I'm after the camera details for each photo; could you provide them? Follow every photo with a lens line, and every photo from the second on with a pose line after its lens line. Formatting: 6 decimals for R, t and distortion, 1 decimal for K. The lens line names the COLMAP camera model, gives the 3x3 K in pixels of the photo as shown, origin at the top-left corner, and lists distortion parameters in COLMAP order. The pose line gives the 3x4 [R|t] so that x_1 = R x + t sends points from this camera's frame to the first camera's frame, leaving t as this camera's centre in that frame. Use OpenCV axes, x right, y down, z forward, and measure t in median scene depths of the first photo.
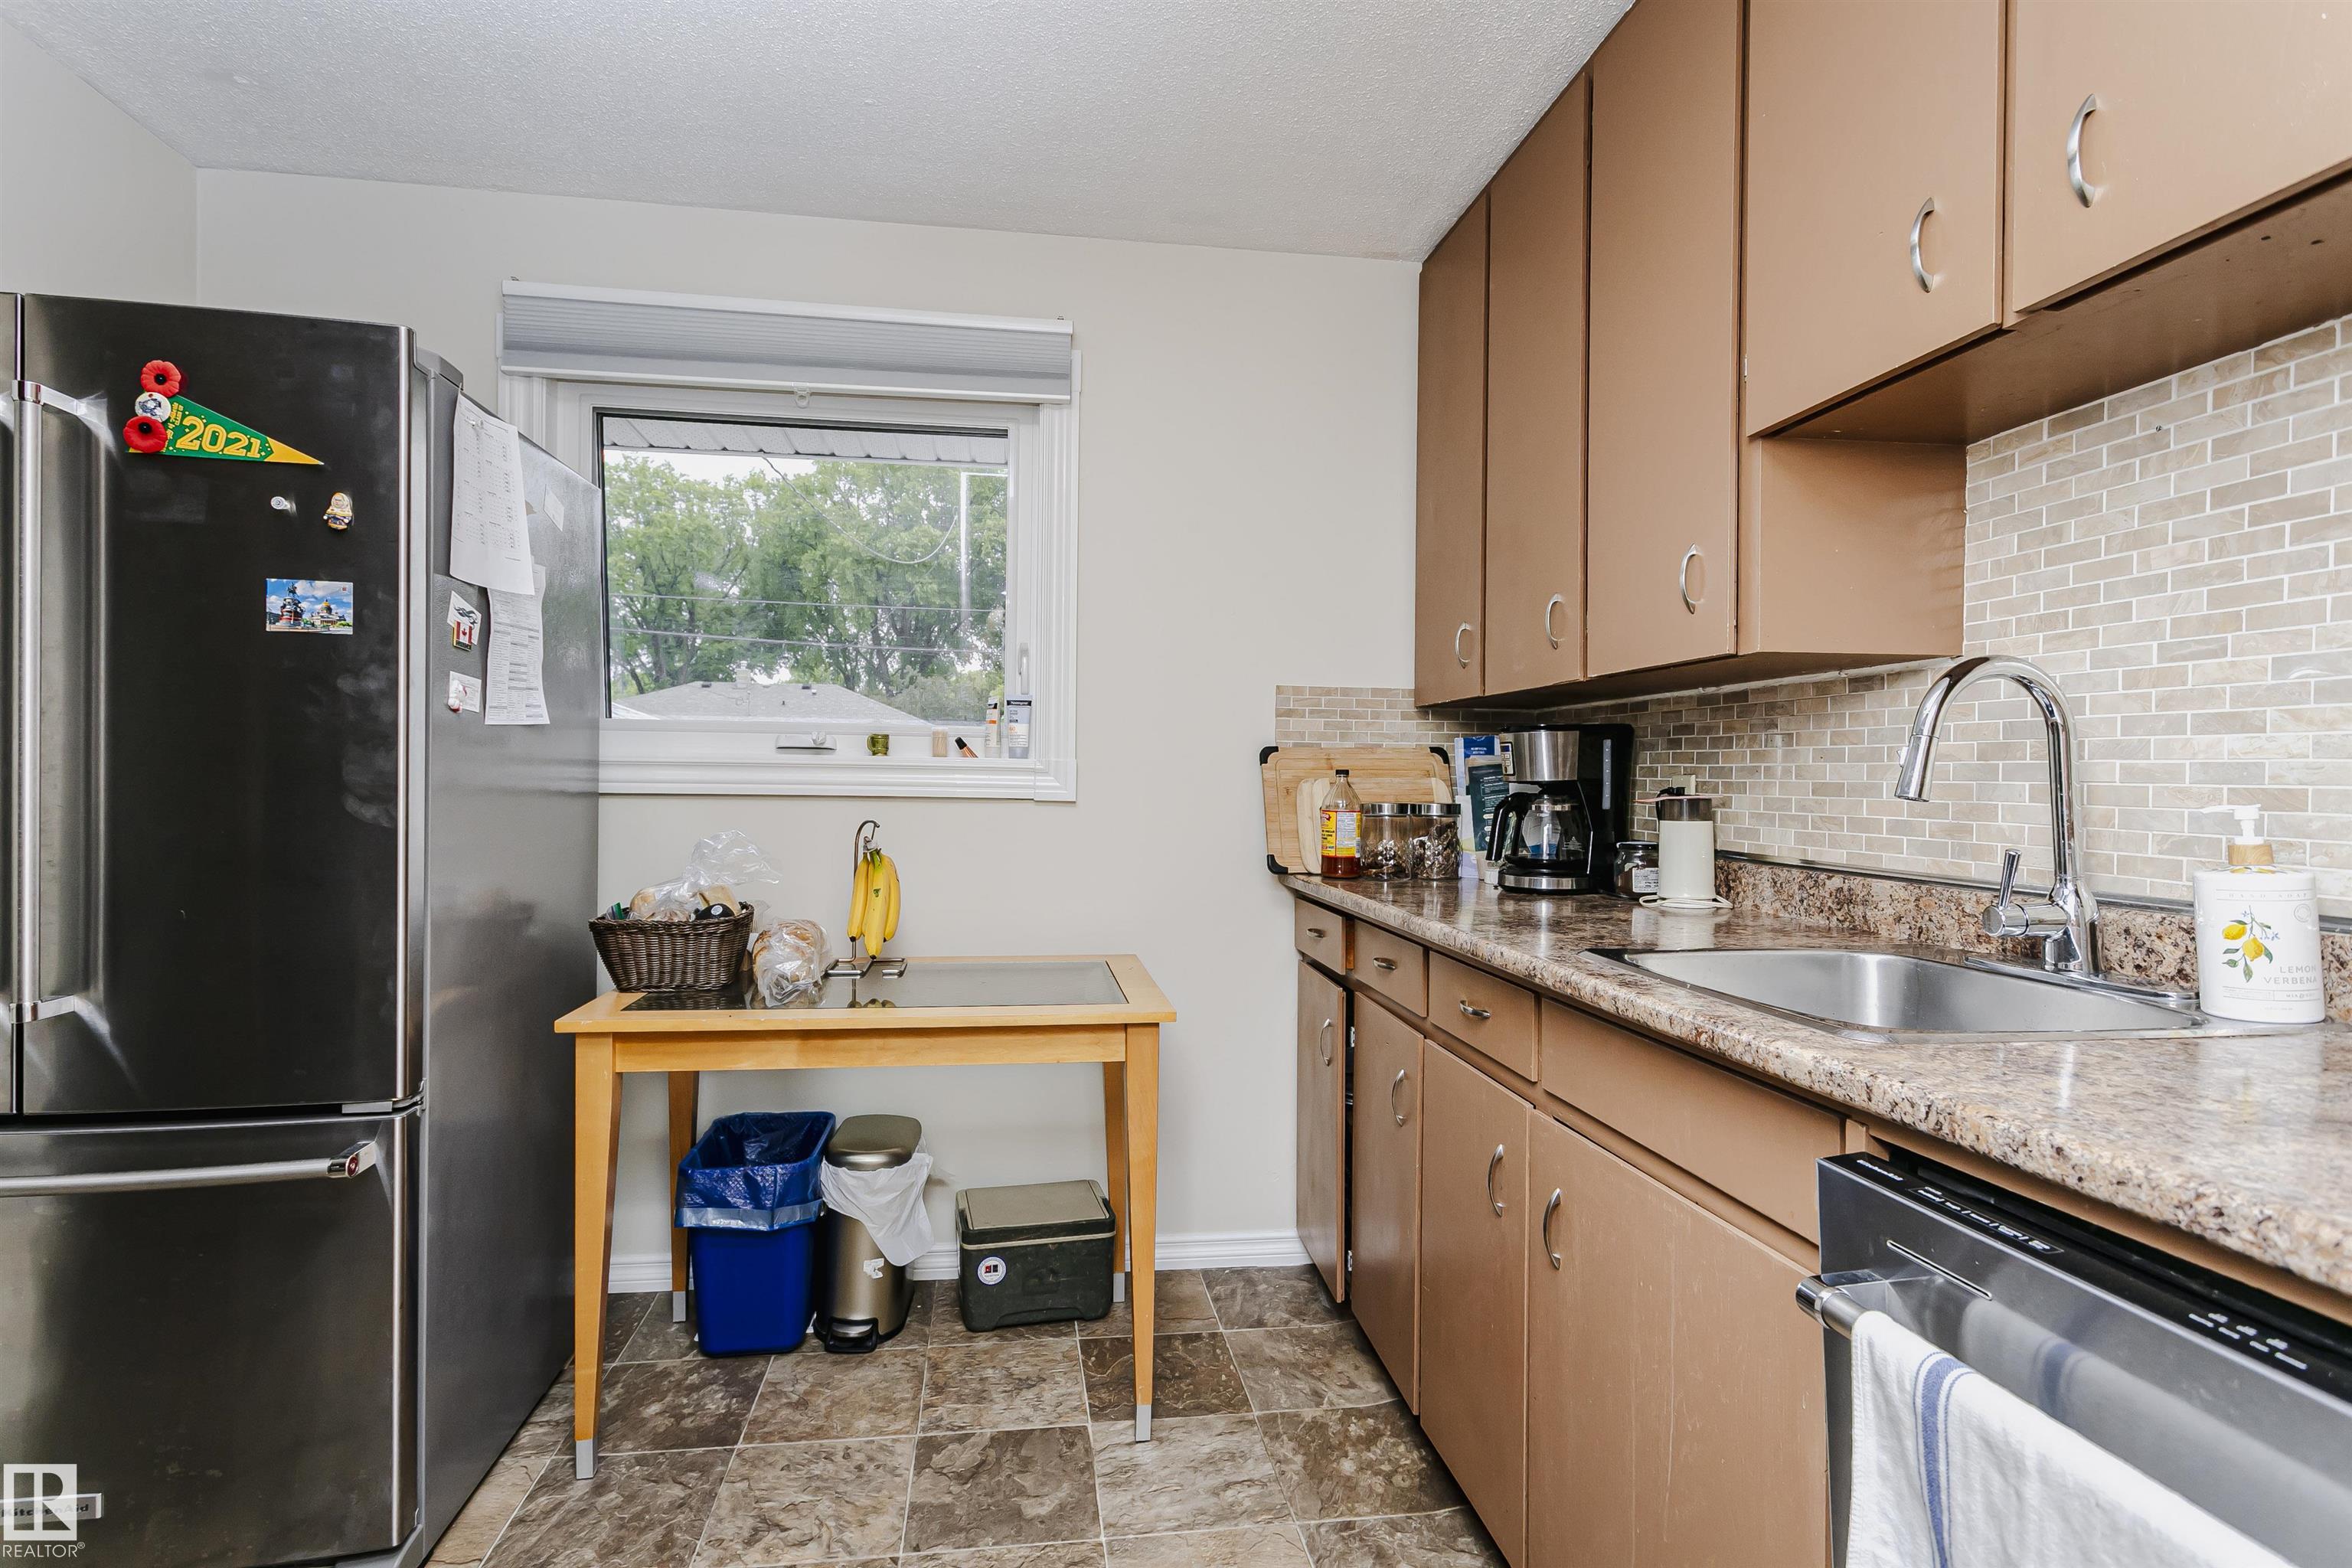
lens RADIAL K [[1132.7, 0, 1134.8], [0, 1132.7, 781.8], [0, 0, 1]] dist [0.007118, -0.001219]
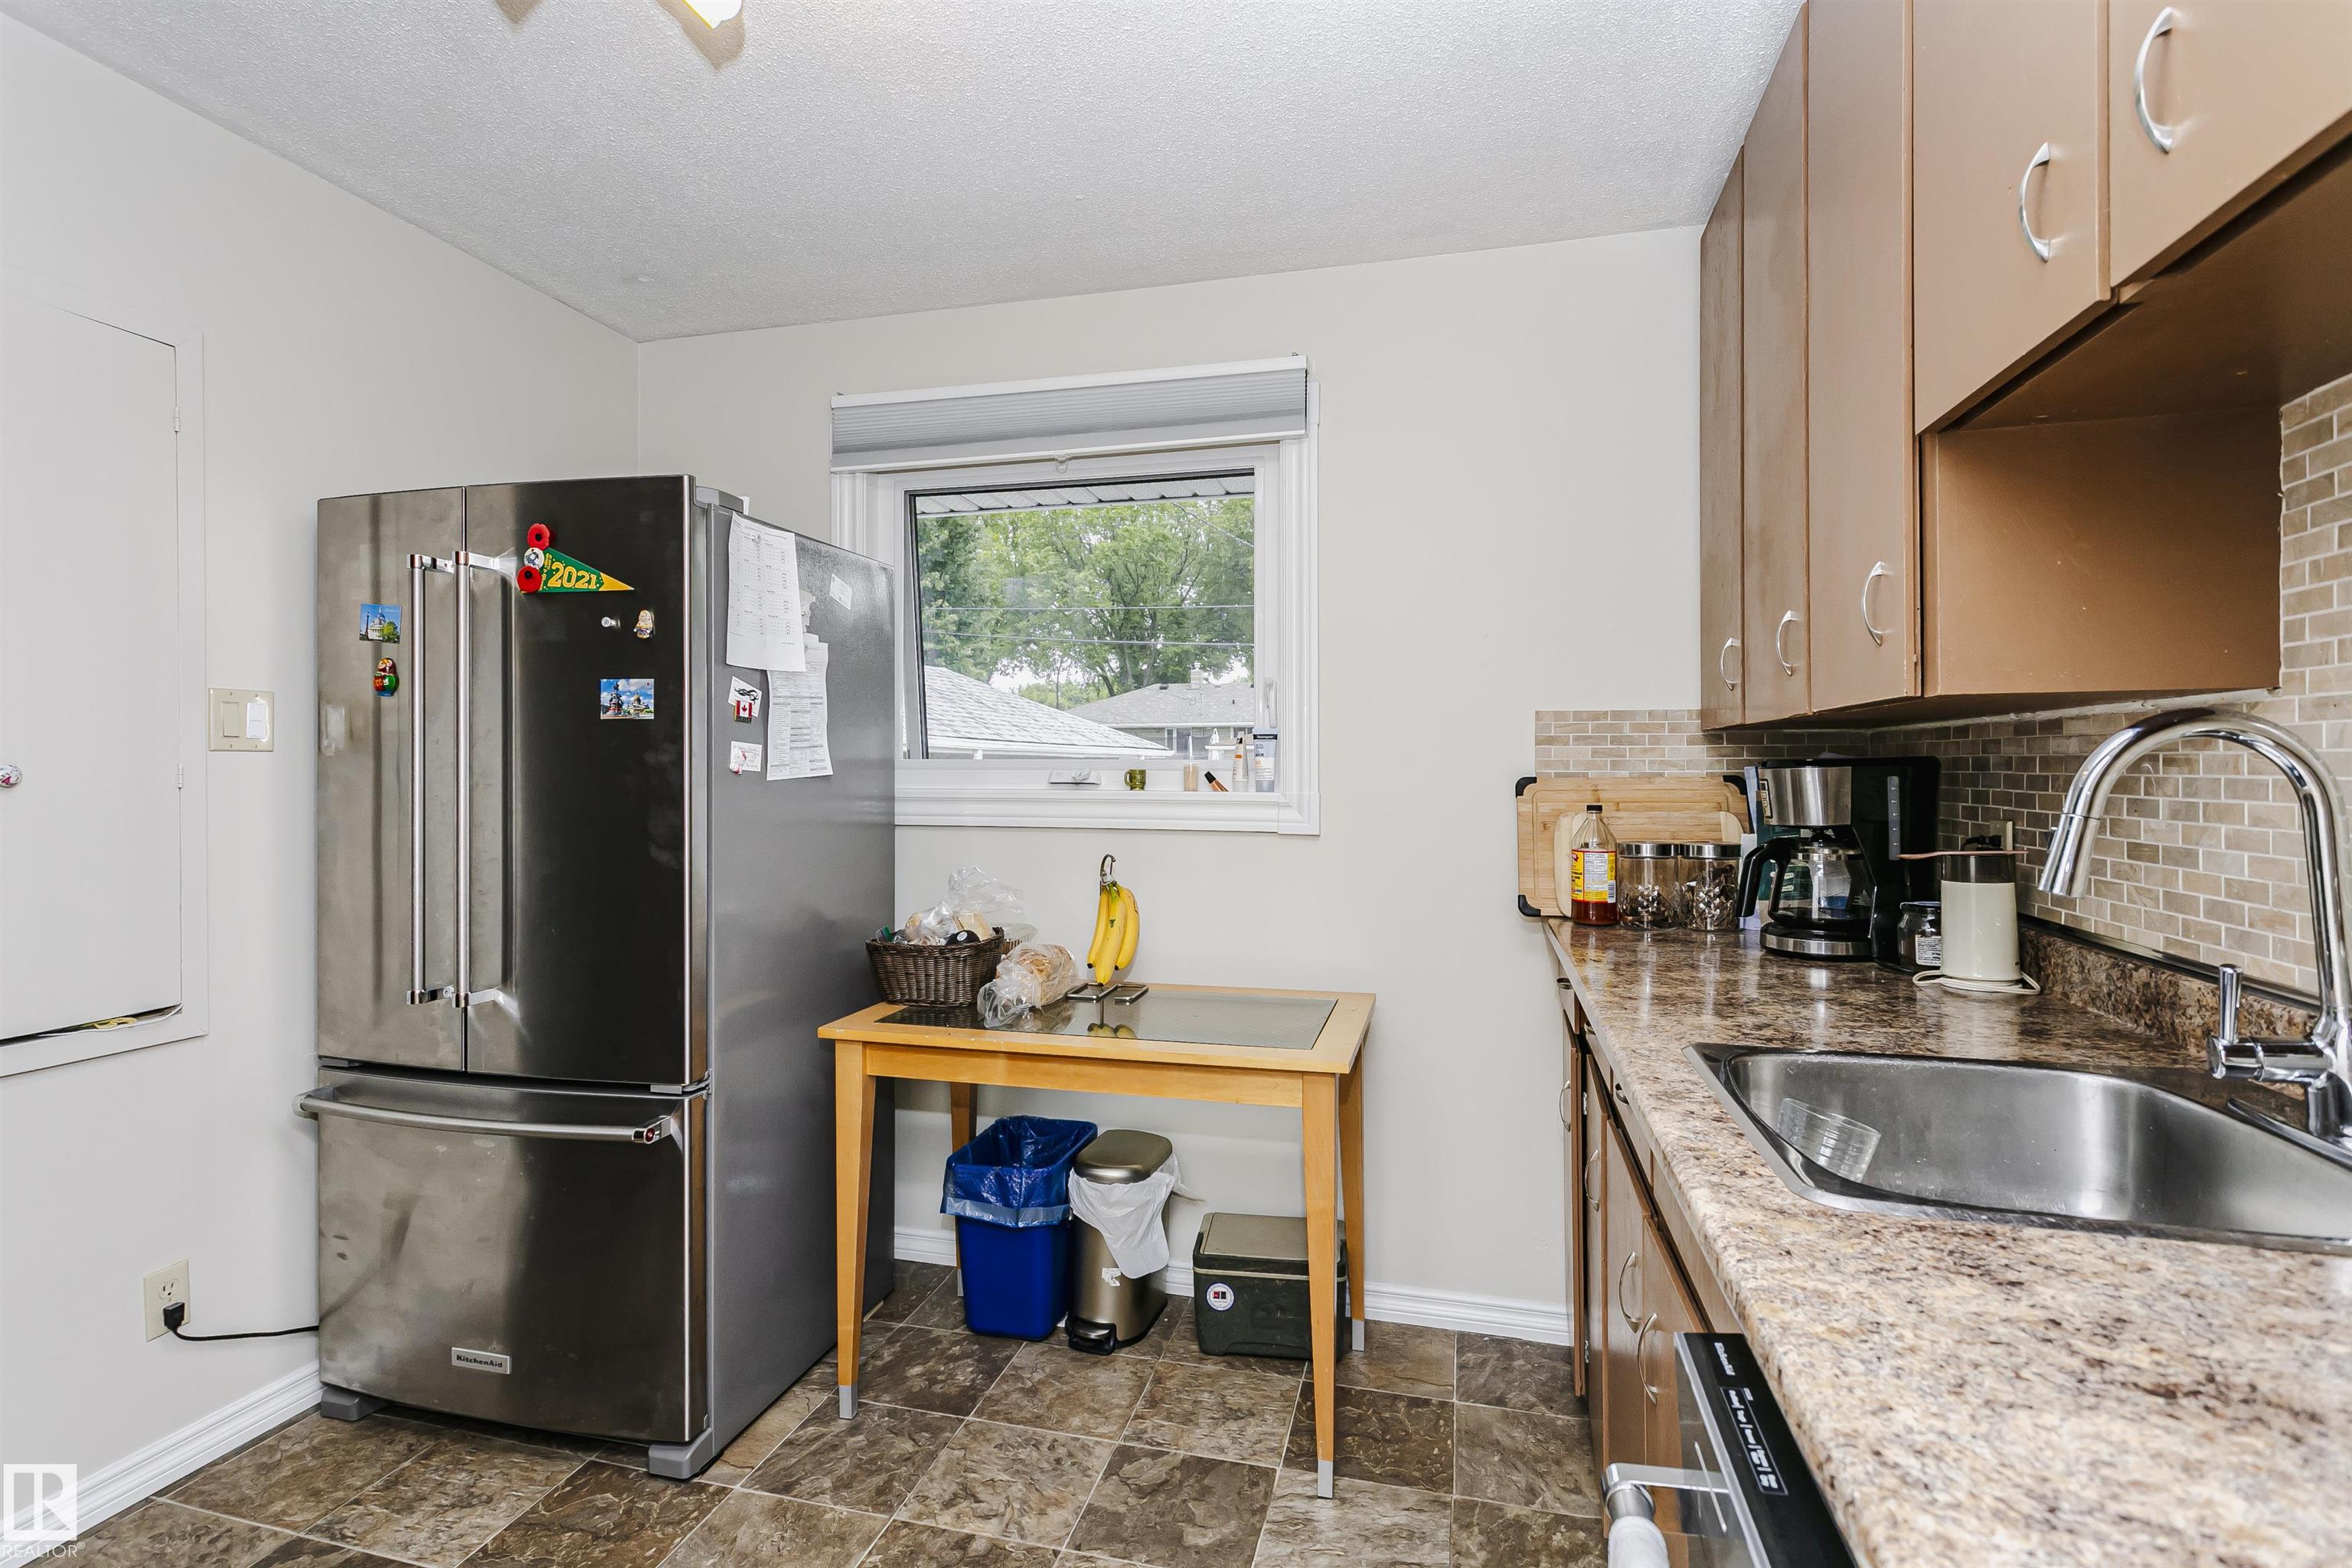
lens RADIAL K [[1132.7, 0, 1107.8], [0, 1132.7, 767.4], [0, 0, 1]] dist [0.007118, -0.001219]
pose [[0.922881, -0.014938, -0.384796, 0.228150], [0.009582, 0.999829, -0.015835, -0.040235], [0.384966, 0.010927, 0.922866, 0.011002]]
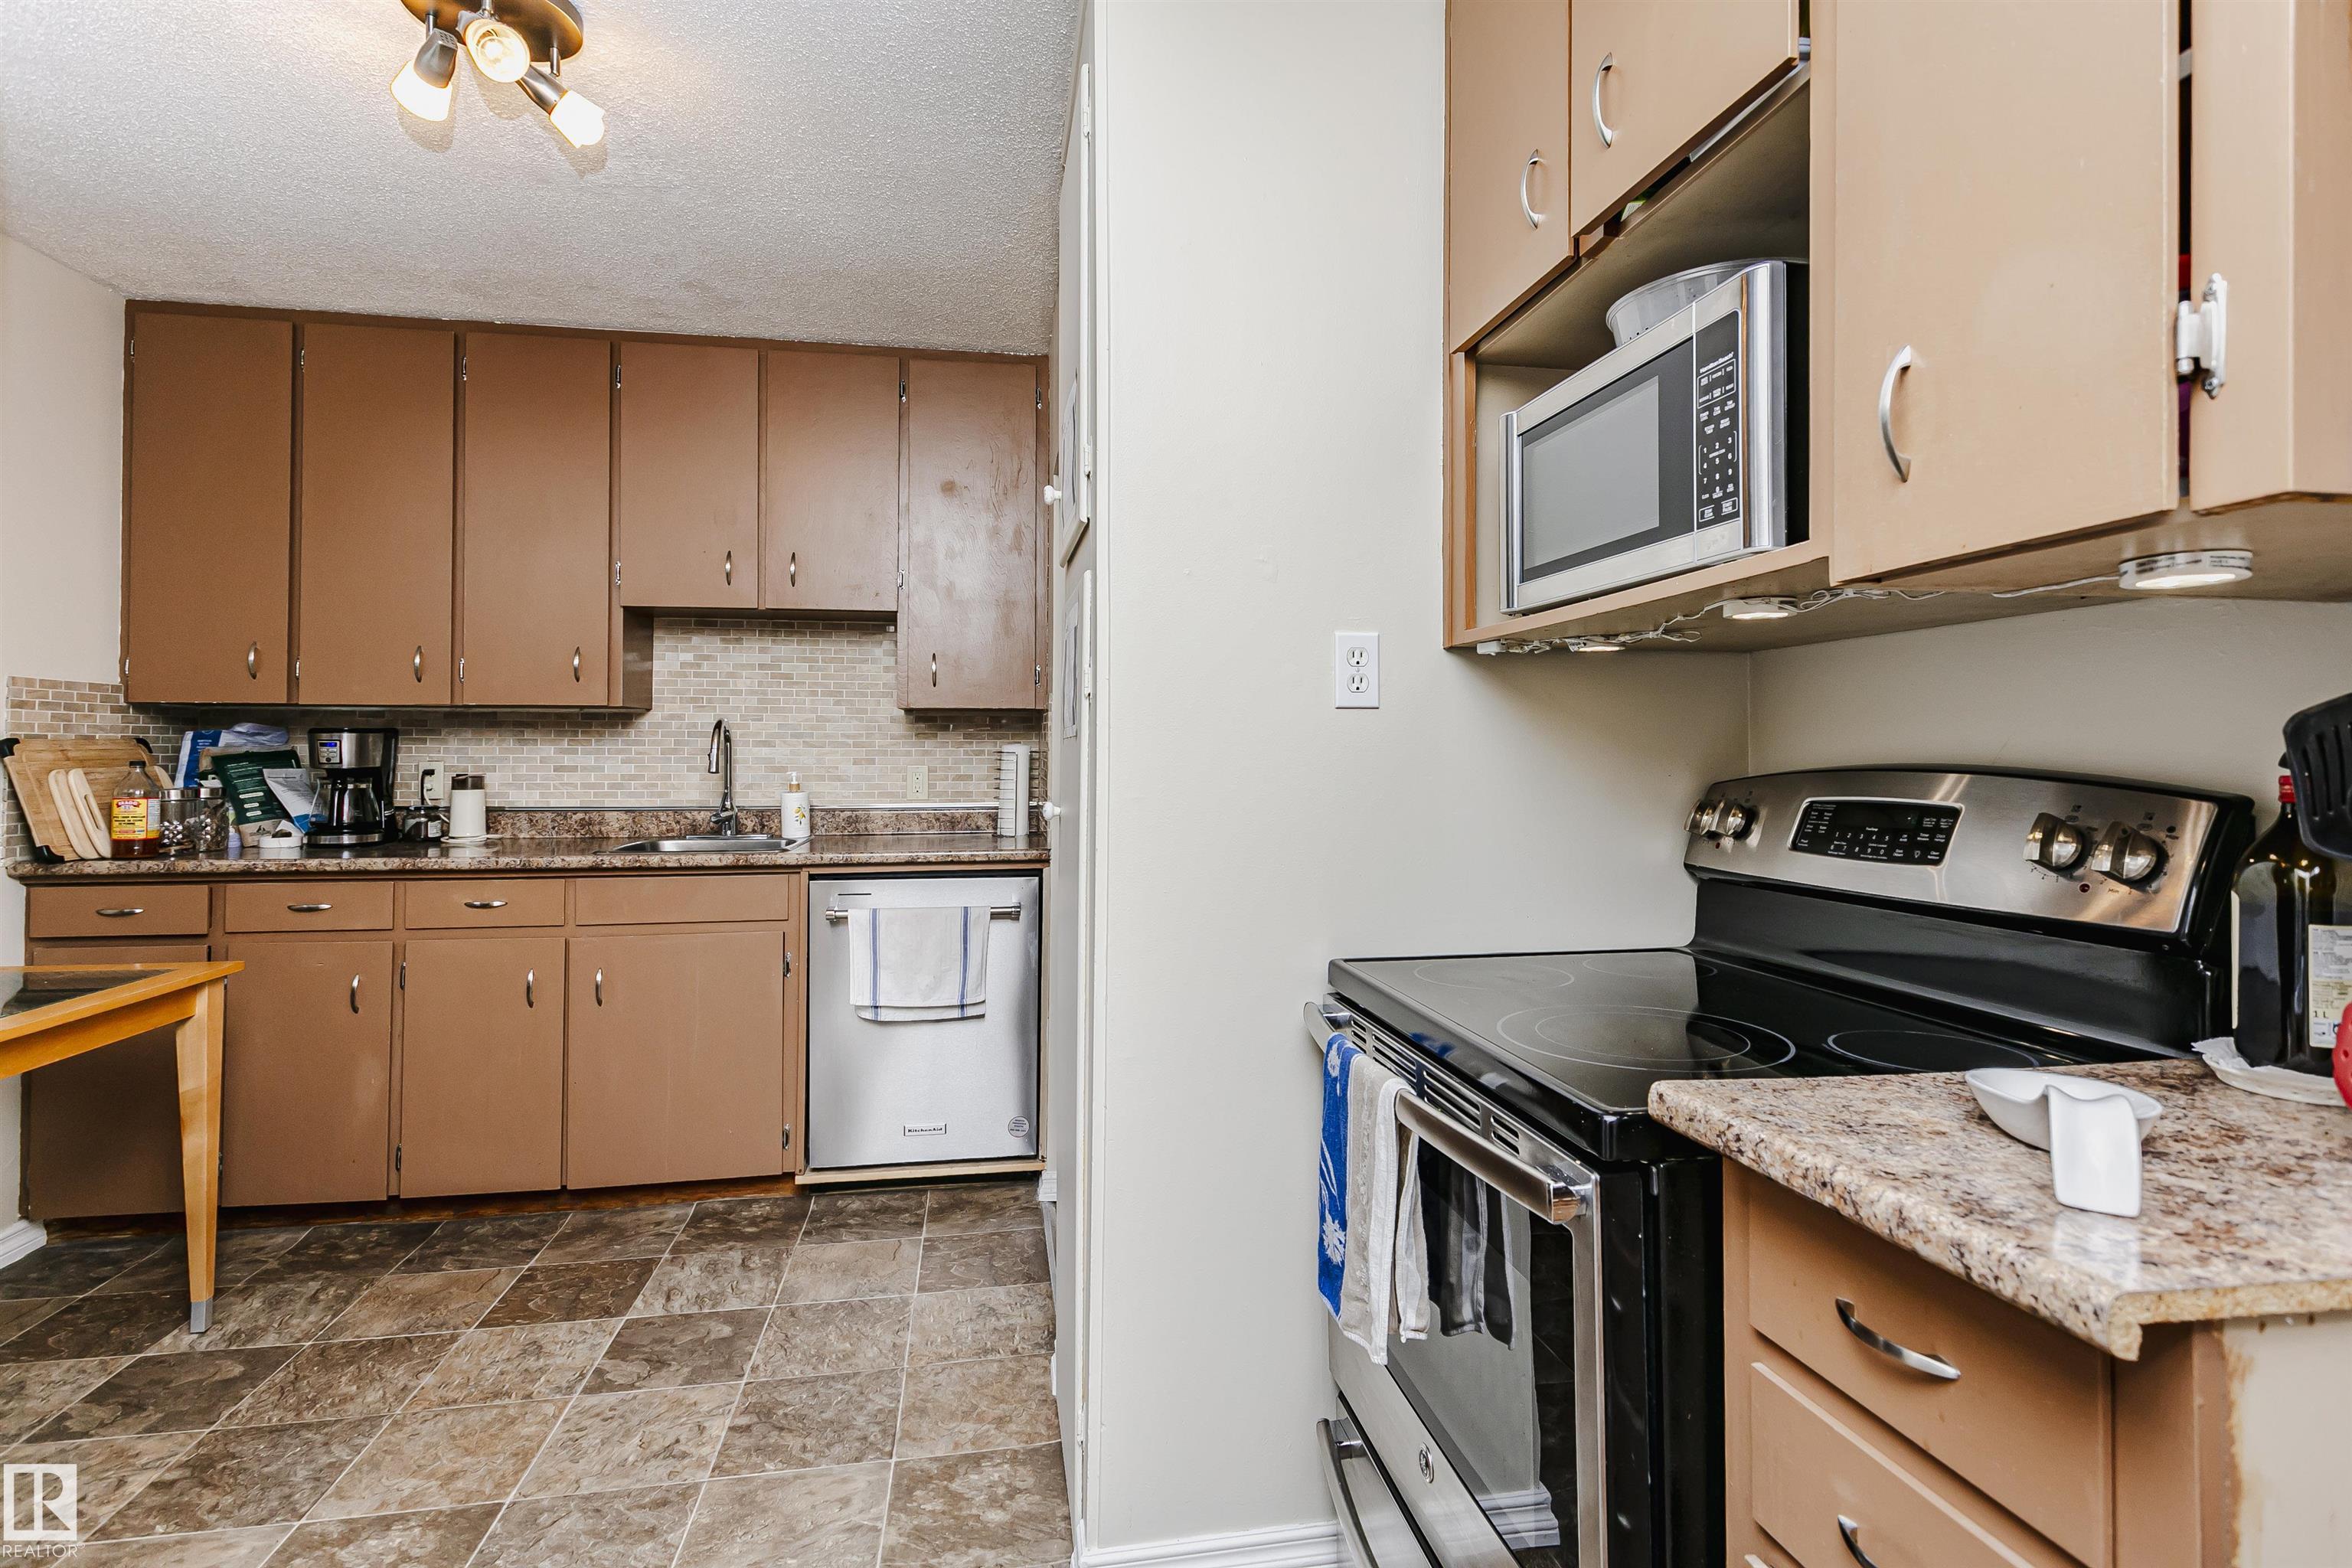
lens RADIAL K [[1132.7, 0, 1171.6], [0, 1132.7, 729.1], [0, 0, 1]] dist [0.007118, -0.001219]
pose [[-0.030656, 0.008344, 0.999495, -1.287918], [0.002708, 0.999962, -0.008265, -0.040287], [-0.999526, 0.002453, -0.030677, 0.021359]]
